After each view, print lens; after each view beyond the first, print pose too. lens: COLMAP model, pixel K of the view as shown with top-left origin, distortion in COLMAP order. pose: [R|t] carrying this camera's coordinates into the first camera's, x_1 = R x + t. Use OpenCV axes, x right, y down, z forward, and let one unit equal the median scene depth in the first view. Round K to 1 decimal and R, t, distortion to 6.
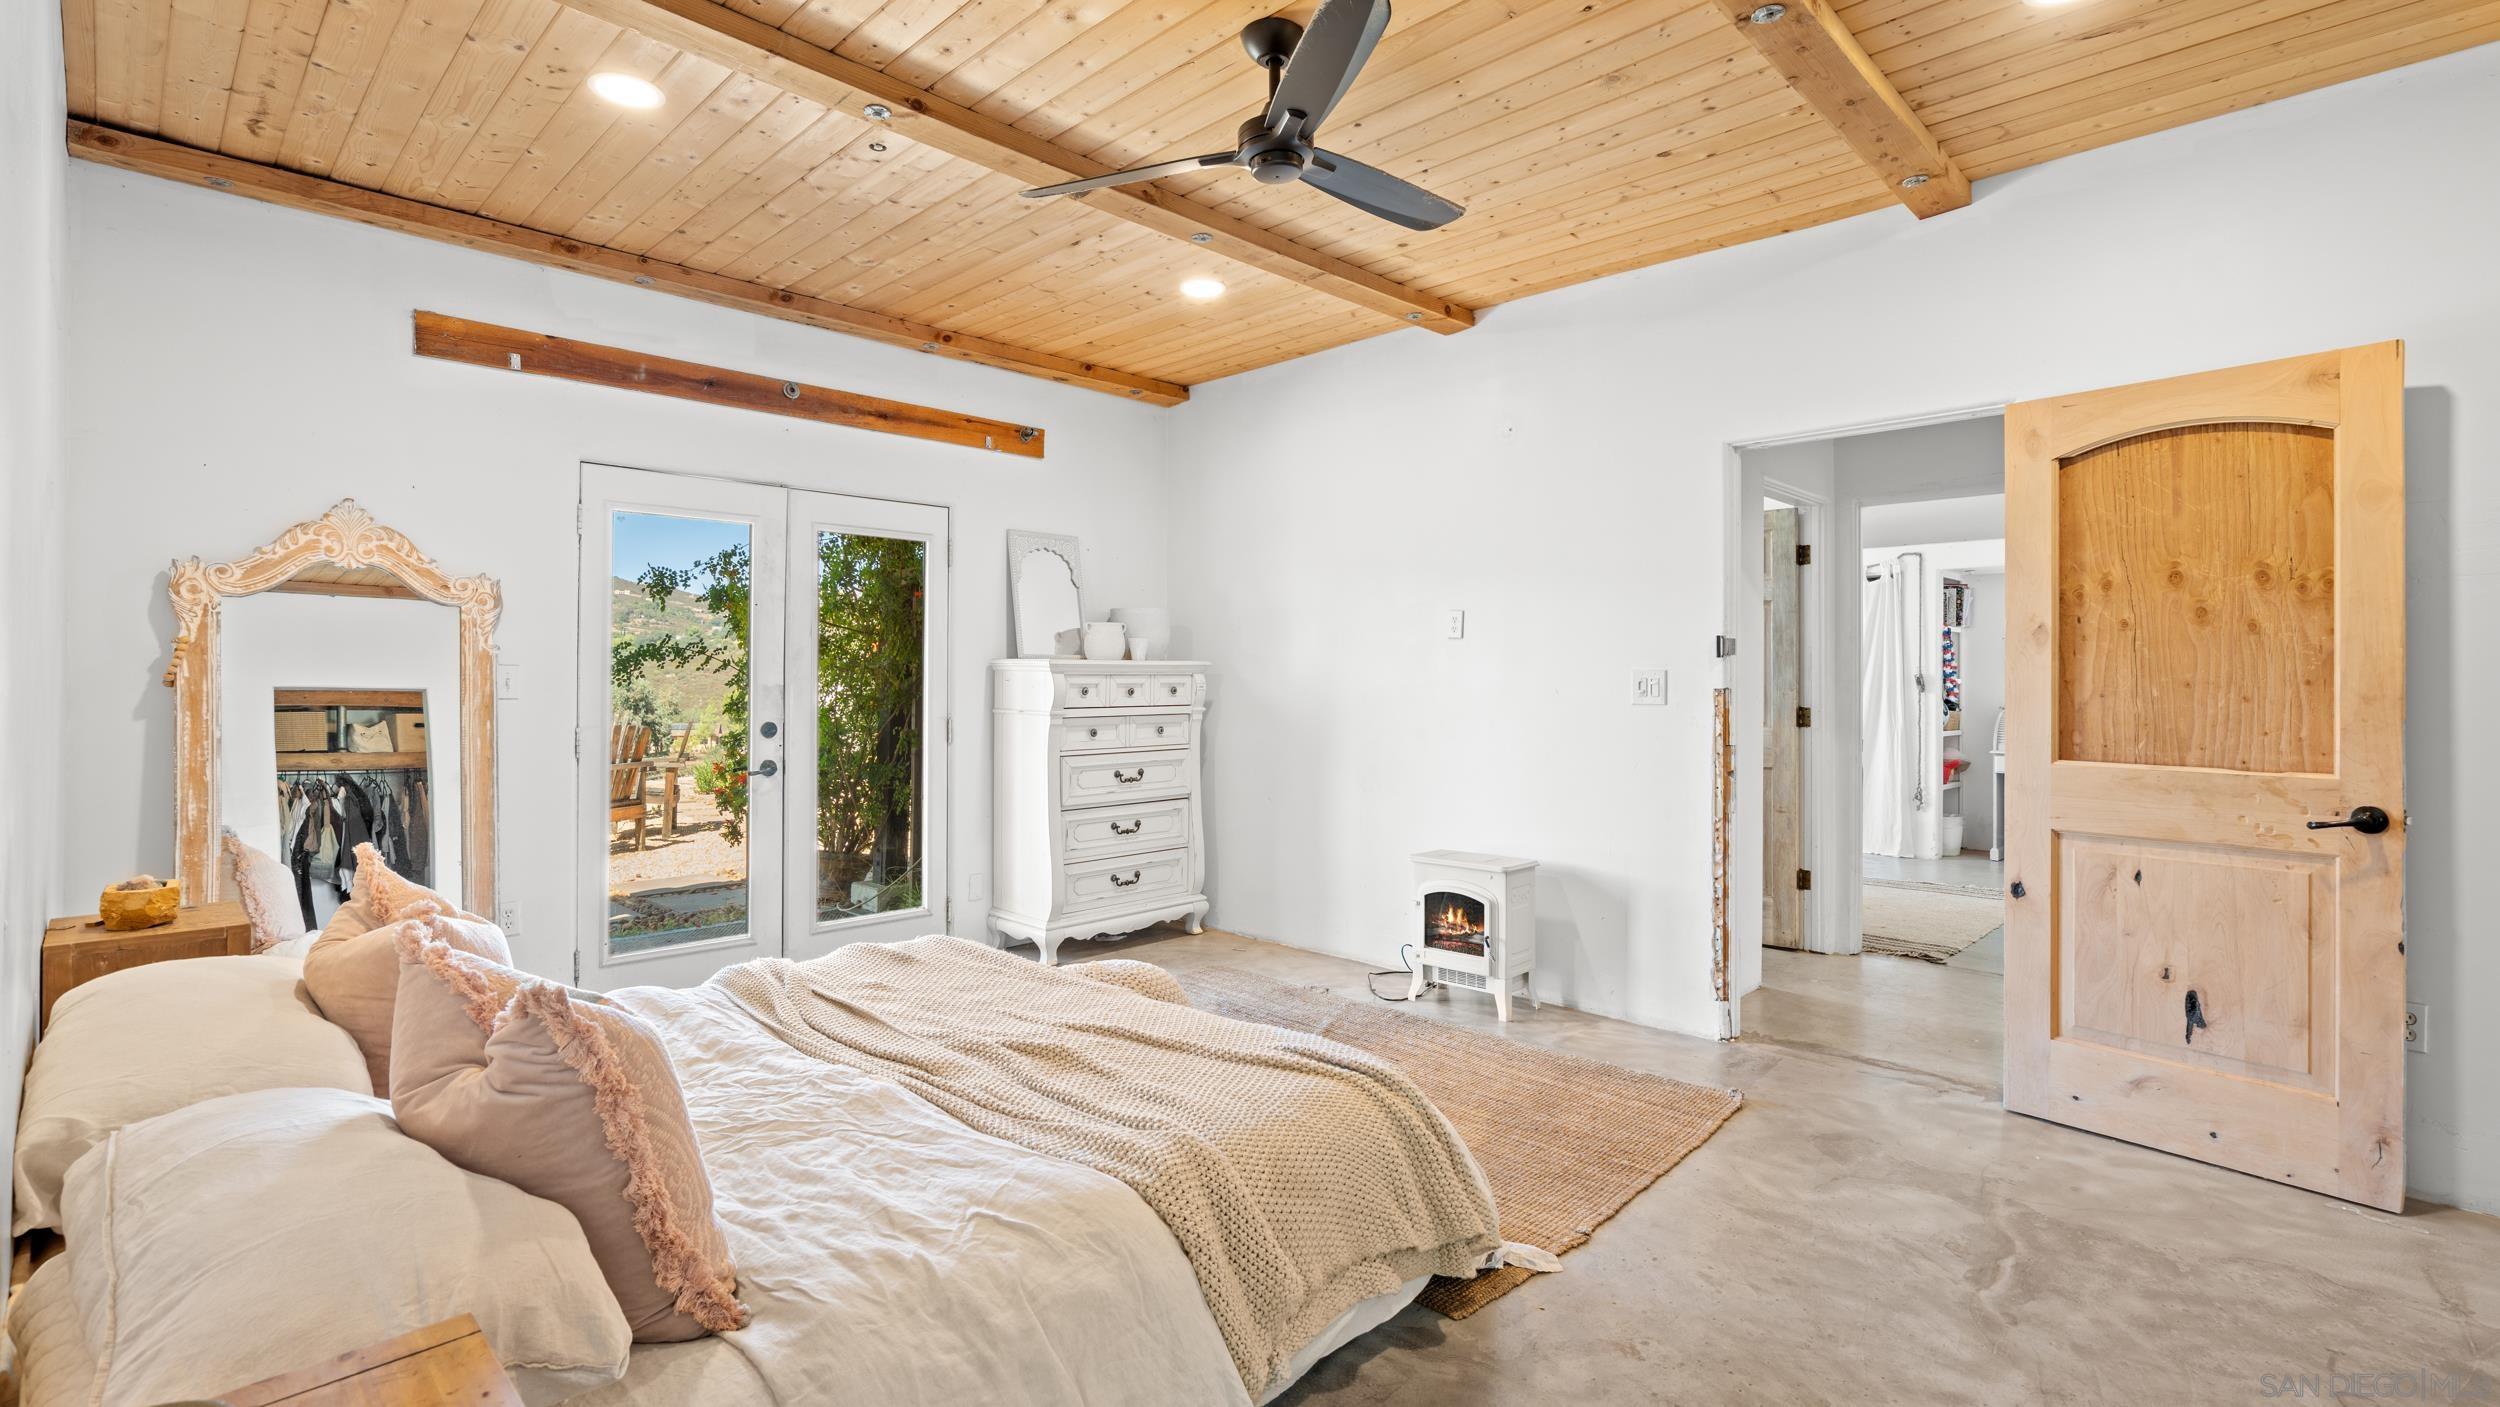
lens RADIAL K [[1126.1, 0, 1254.7], [0, 1126.1, 670.3], [0, 0, 1]] dist [-0.006920, 0.002924]
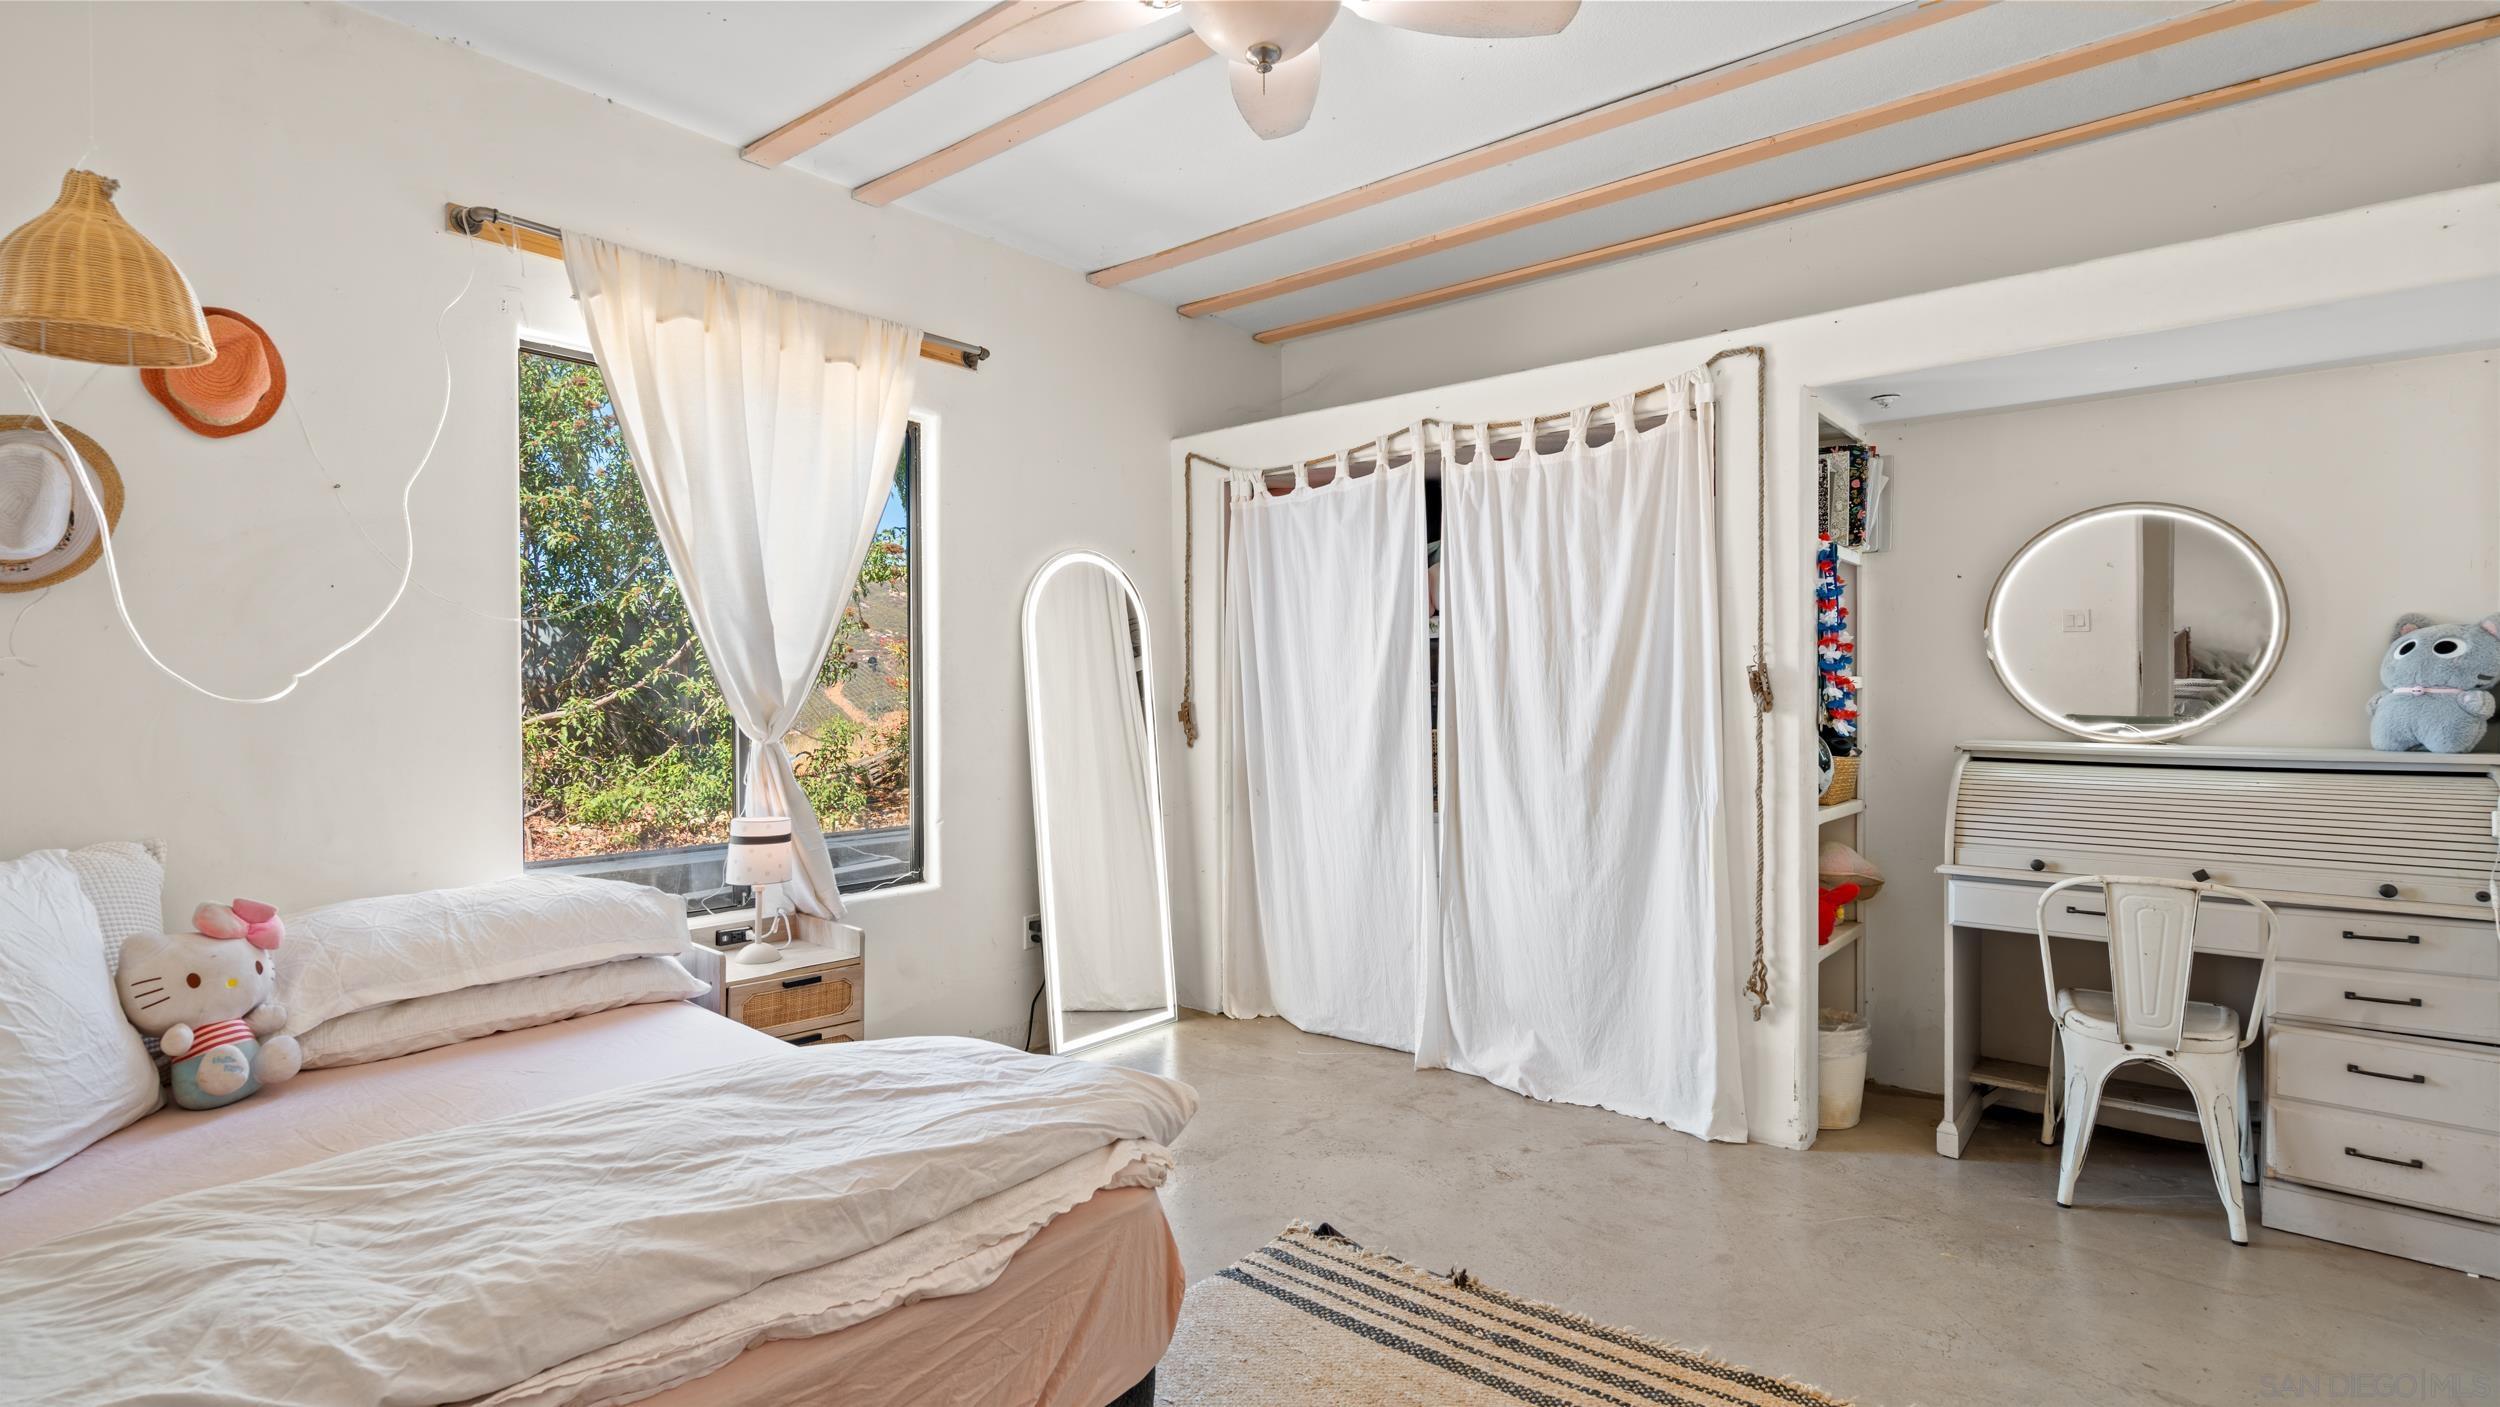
lens RADIAL K [[1170.8, 0, 1243.6], [0, 1170.8, 700.8], [0, 0, 1]] dist [0.000719, 0.000714]
pose [[0.995953, -0.010225, 0.089296, 0.679796], [0.008679, 0.999806, 0.017691, 0.012792], [-0.089460, -0.016844, 0.995848, 1.103459]]
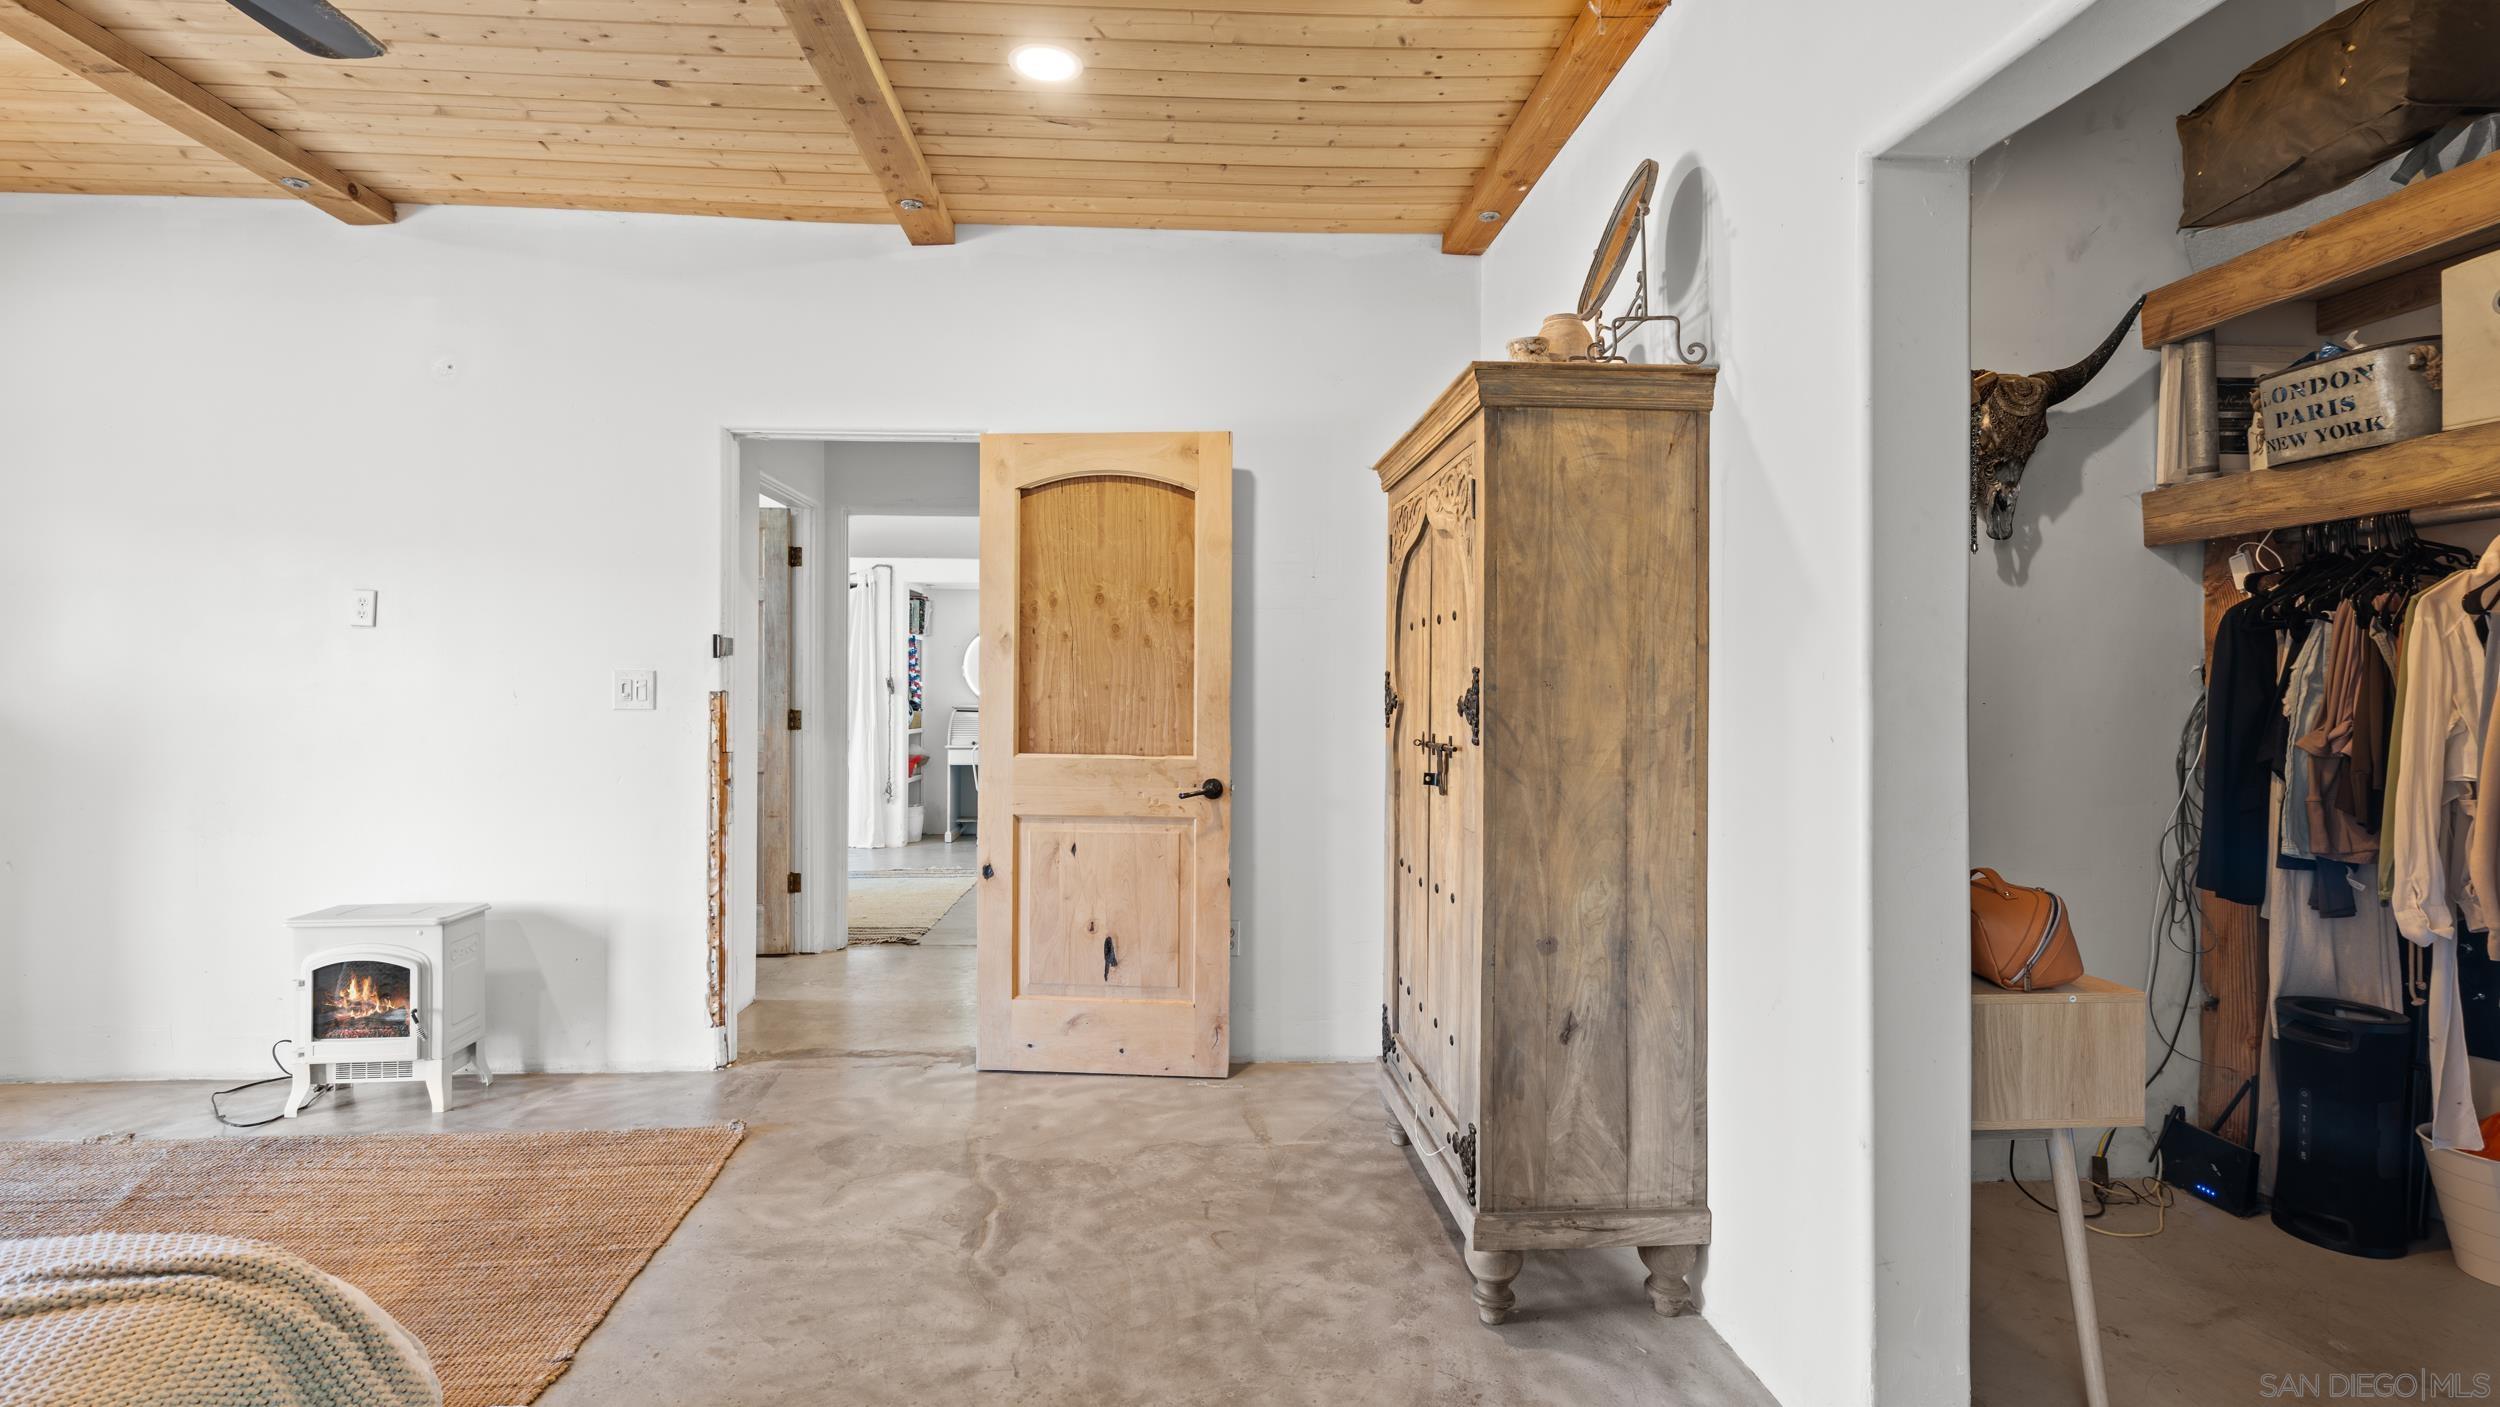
lens RADIAL K [[1126.1, 0, 1220.4], [0, 1126.1, 688.4], [0, 0, 1]] dist [-0.006920, 0.002924]
pose [[0.672879, -0.000845, 0.739752, 0.006400], [-0.009364, 0.999909, 0.009660, 0.000744], [-0.739694, -0.013427, 0.672810, 0.061687]]
